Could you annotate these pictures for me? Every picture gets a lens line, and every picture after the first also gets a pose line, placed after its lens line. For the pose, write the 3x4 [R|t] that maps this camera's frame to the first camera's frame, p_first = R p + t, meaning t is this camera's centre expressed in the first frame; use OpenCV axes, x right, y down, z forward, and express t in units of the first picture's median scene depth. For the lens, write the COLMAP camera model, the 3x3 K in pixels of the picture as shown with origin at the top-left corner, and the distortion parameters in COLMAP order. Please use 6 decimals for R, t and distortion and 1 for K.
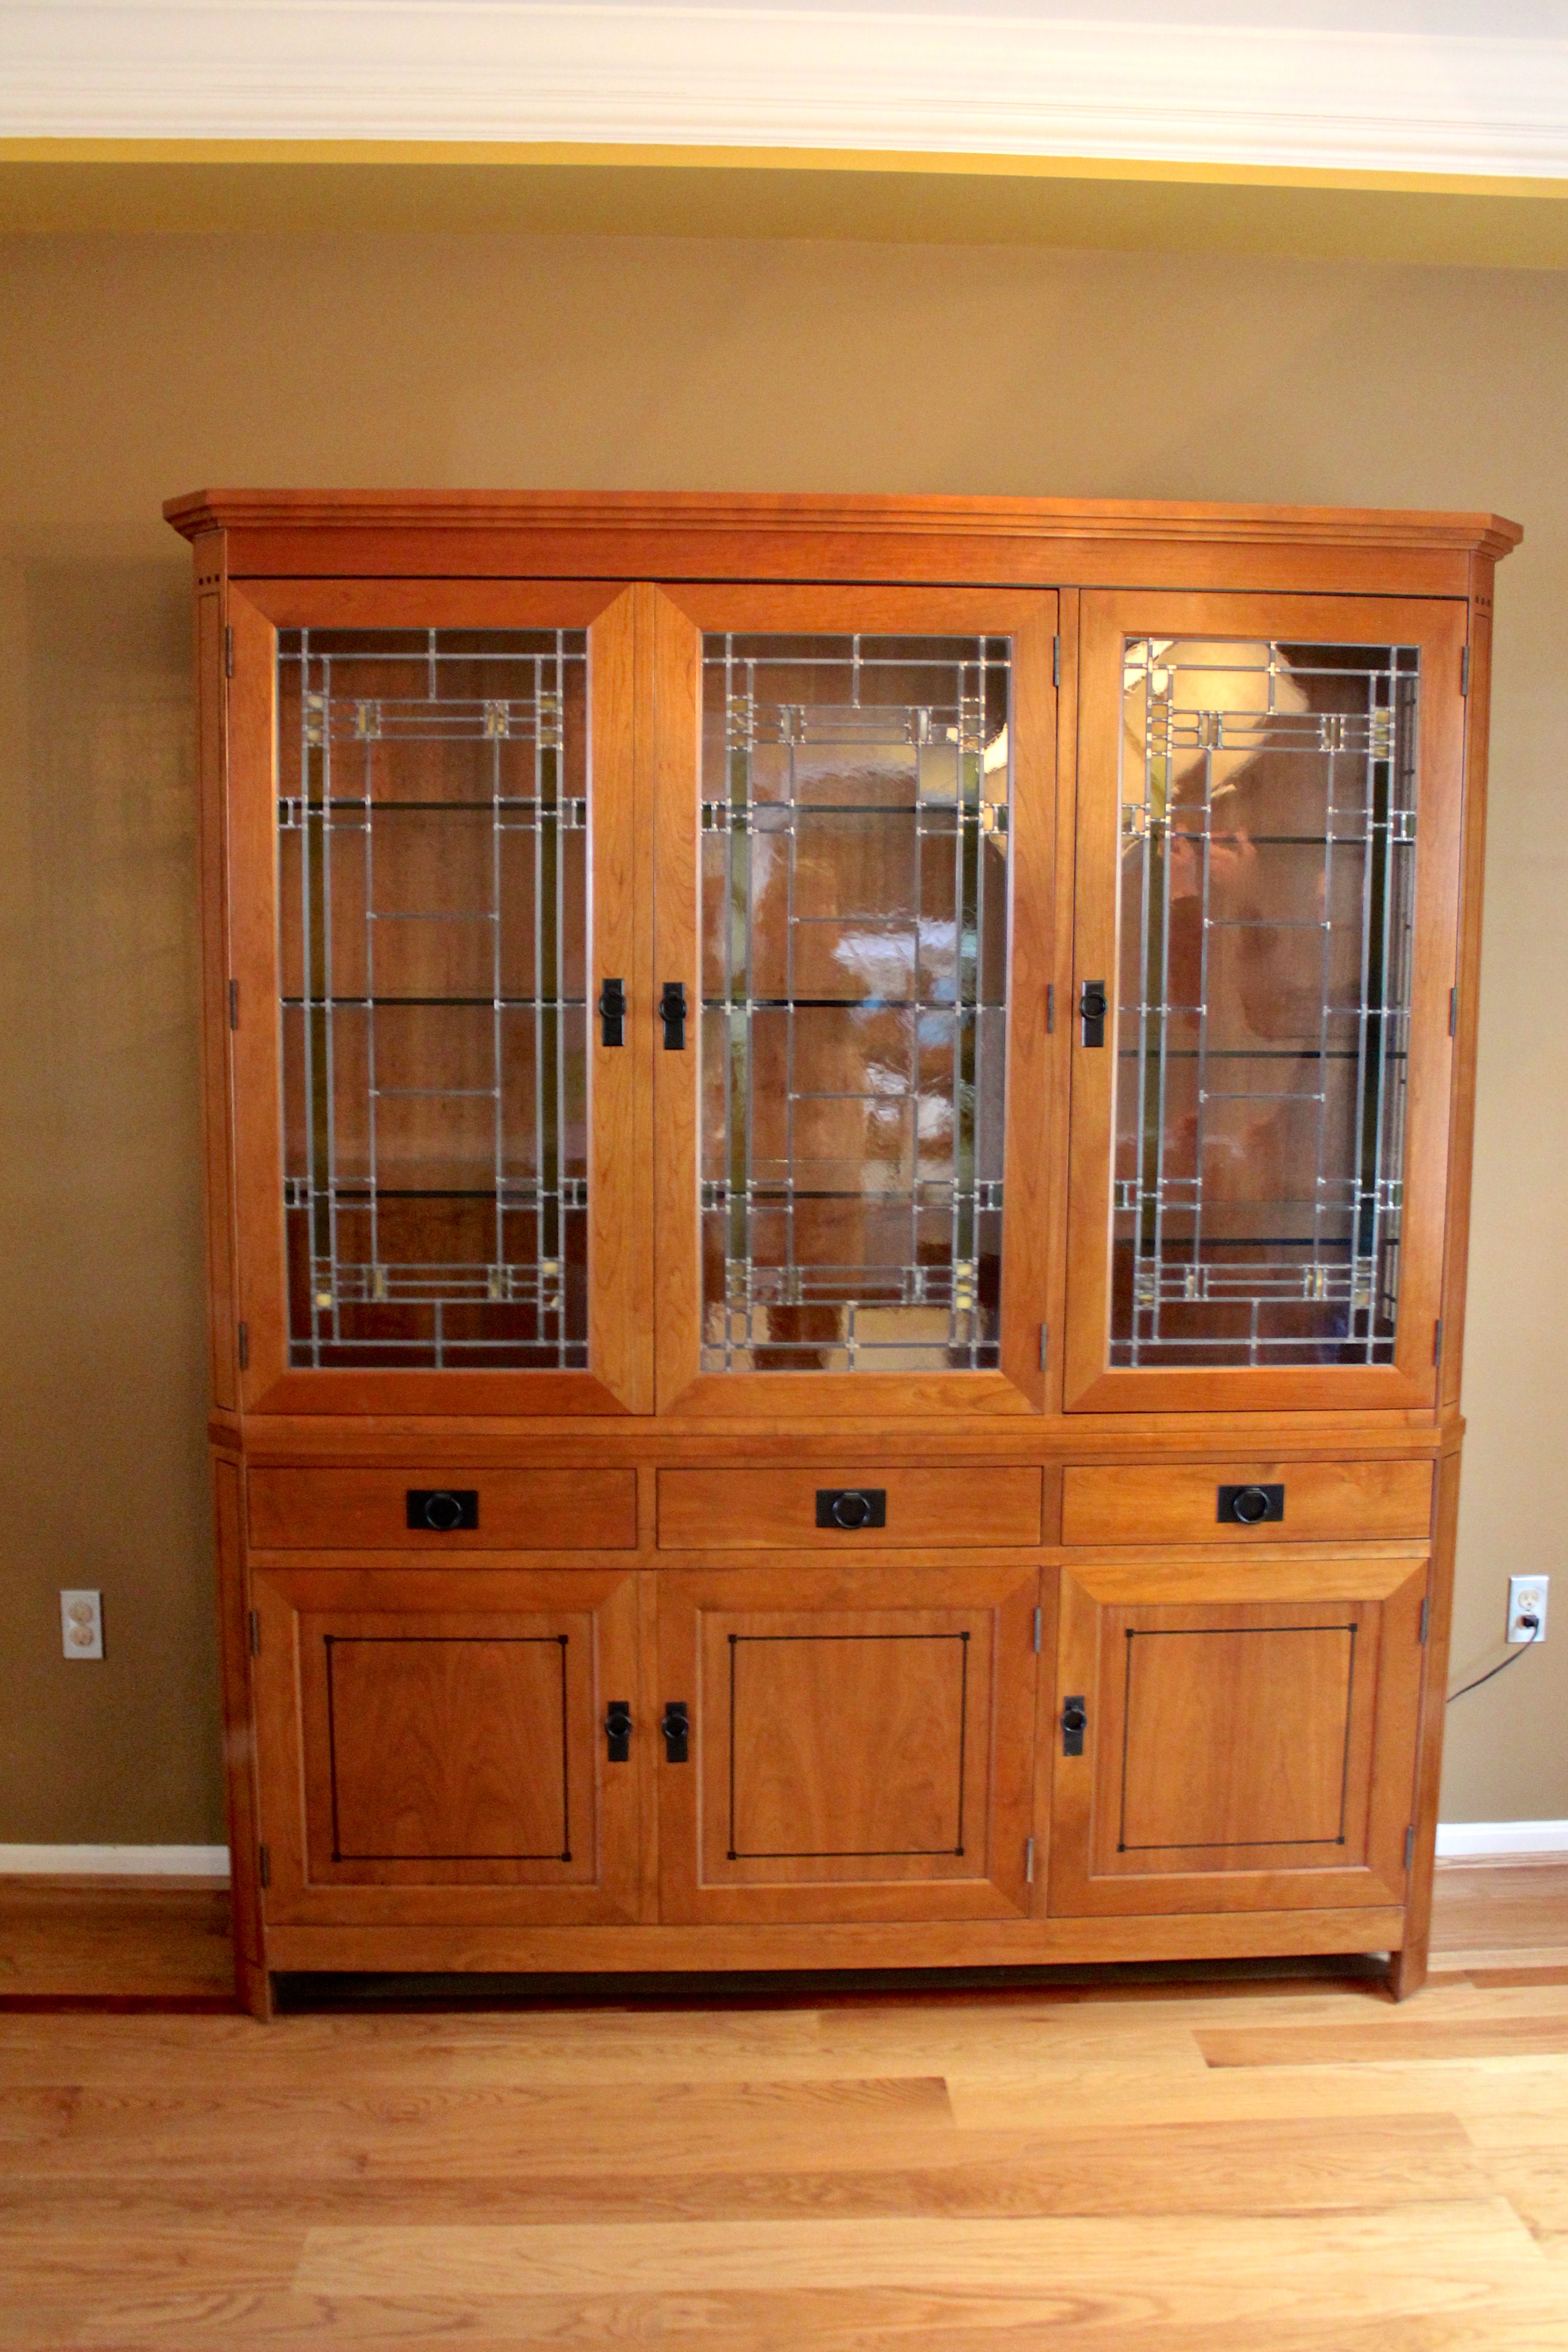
lens RADIAL K [[2188.3, 0, 784.0], [0, 2188.3, 1176.0], [0, 0, 1]] dist [-0.189362, 0.265146]
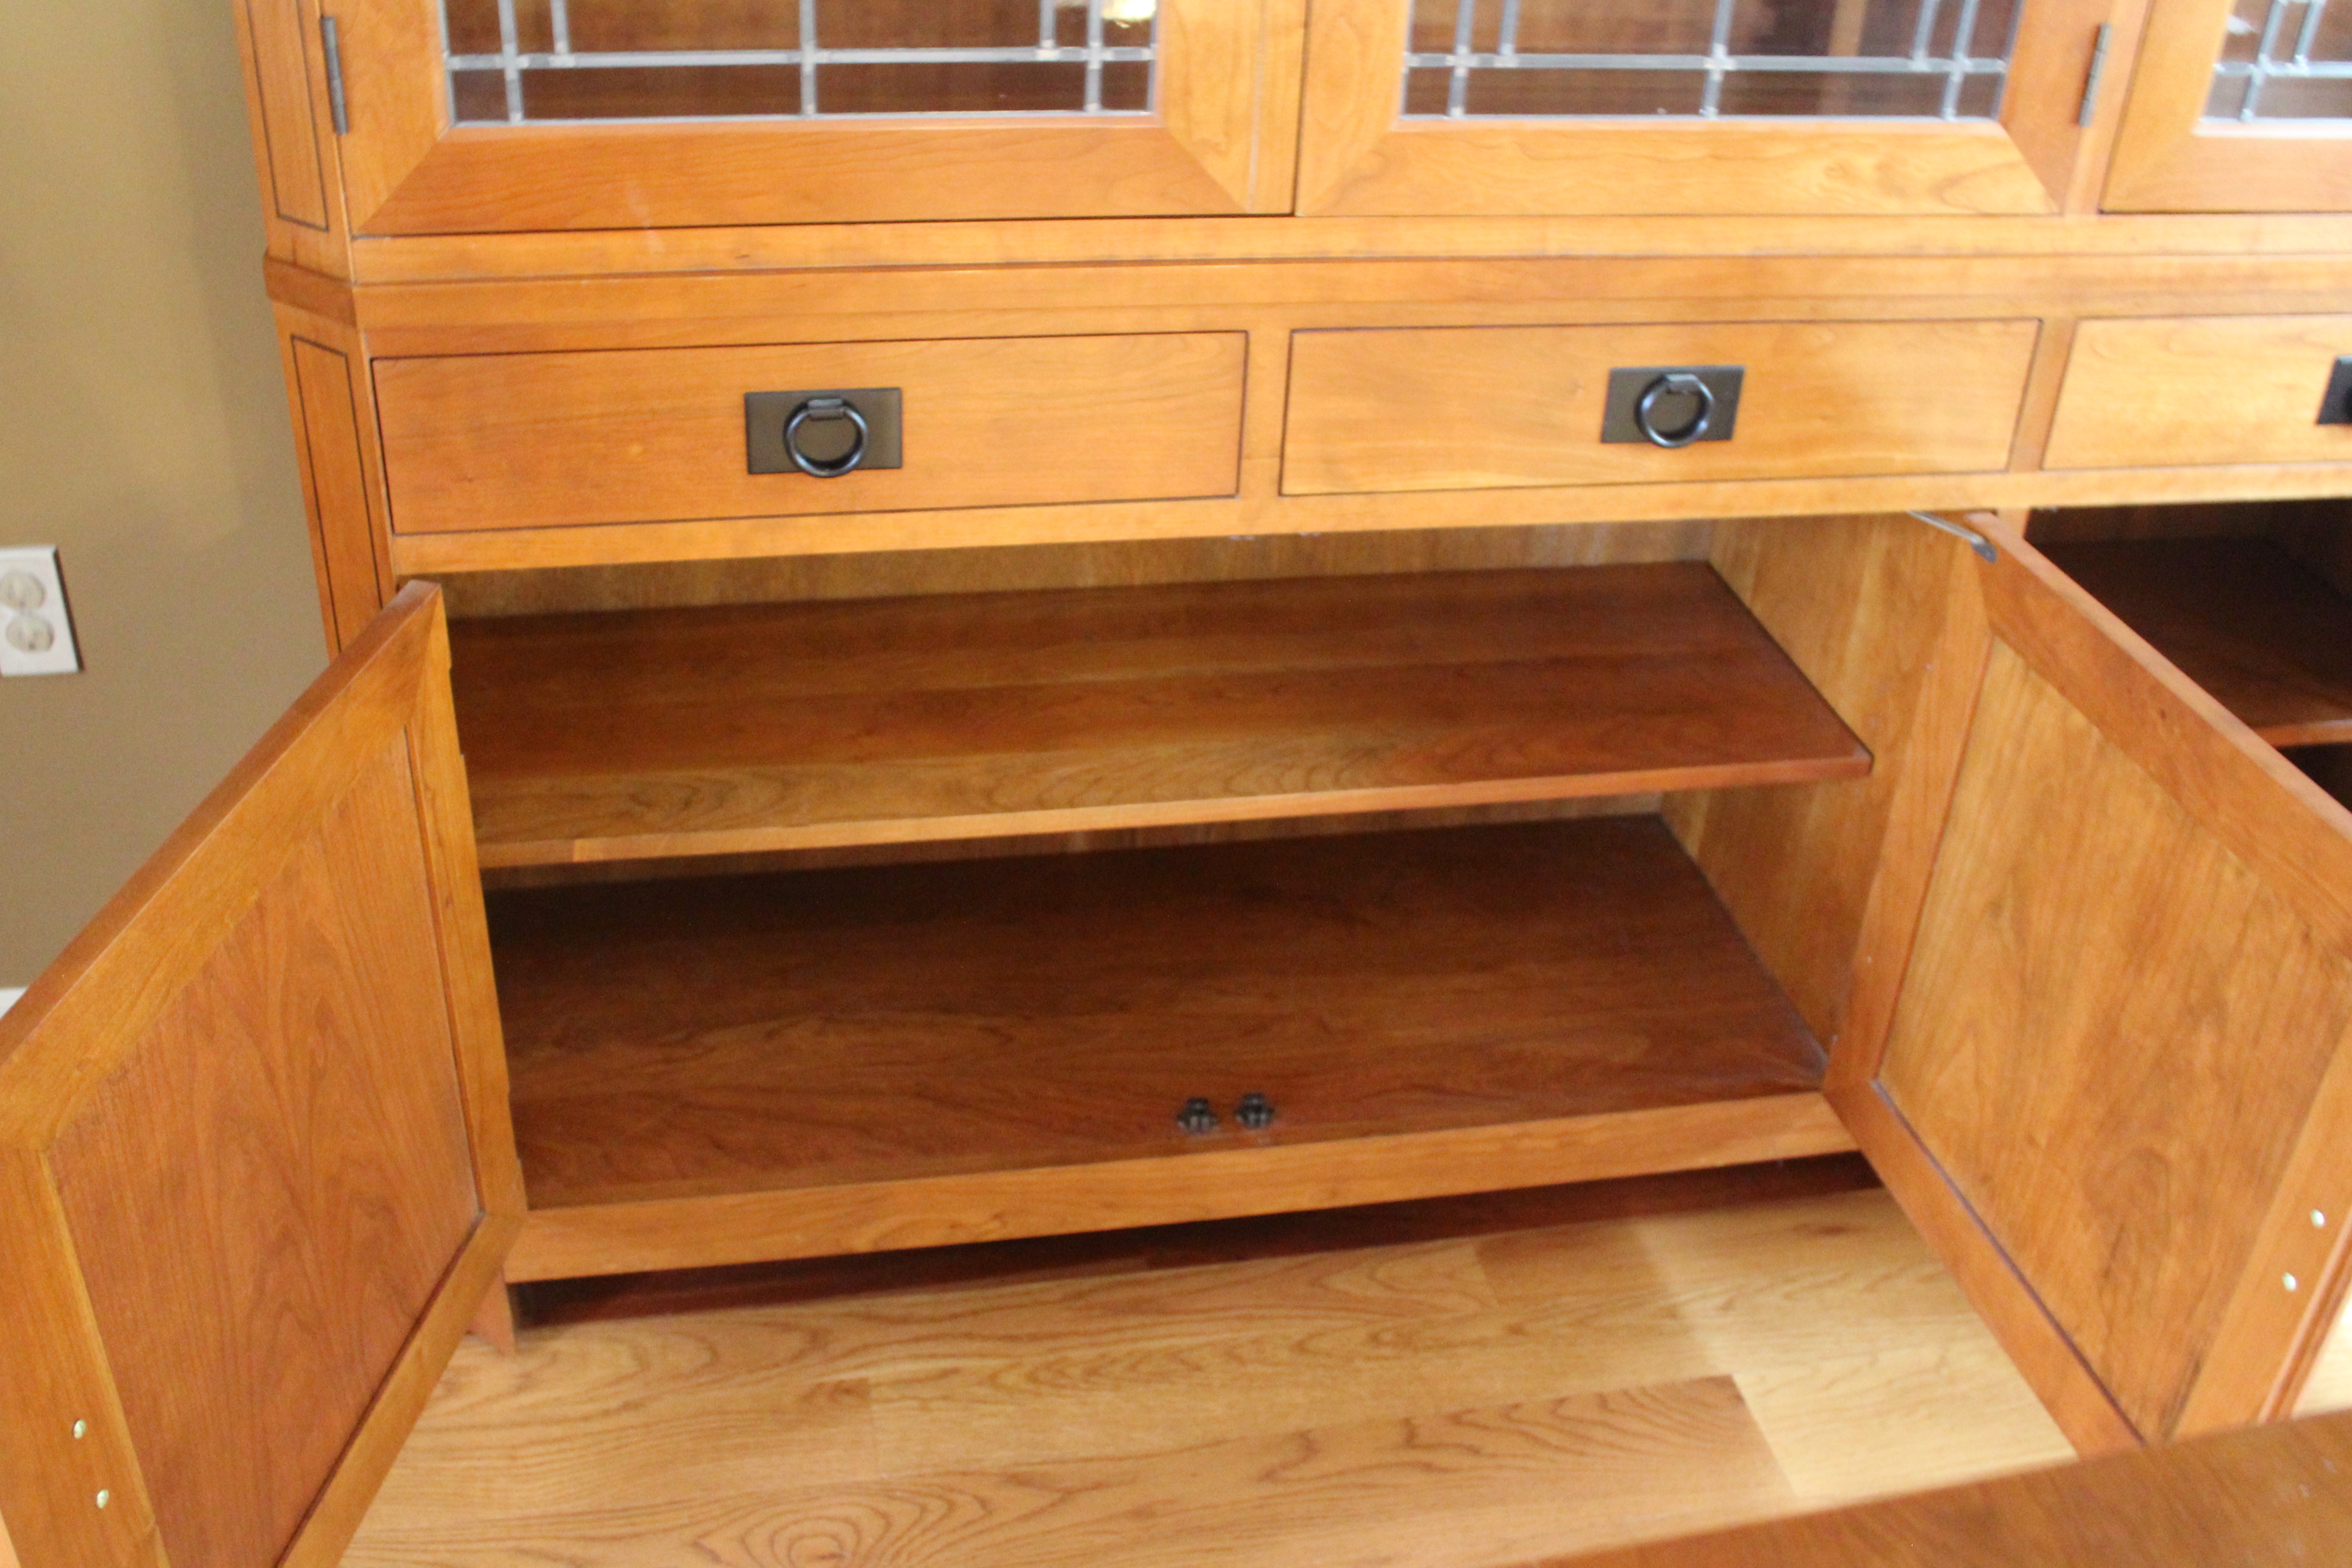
lens RADIAL K [[2188.3, 0, 1173.9], [0, 2188.3, 734.3], [0, 0, 1]] dist [-0.189362, 0.265146]
pose [[0.986641, -0.048096, 0.155649, -0.158359], [-0.013270, 0.928525, 0.371032, 0.042607], [-0.162369, -0.368140, 0.915483, 0.546734]]
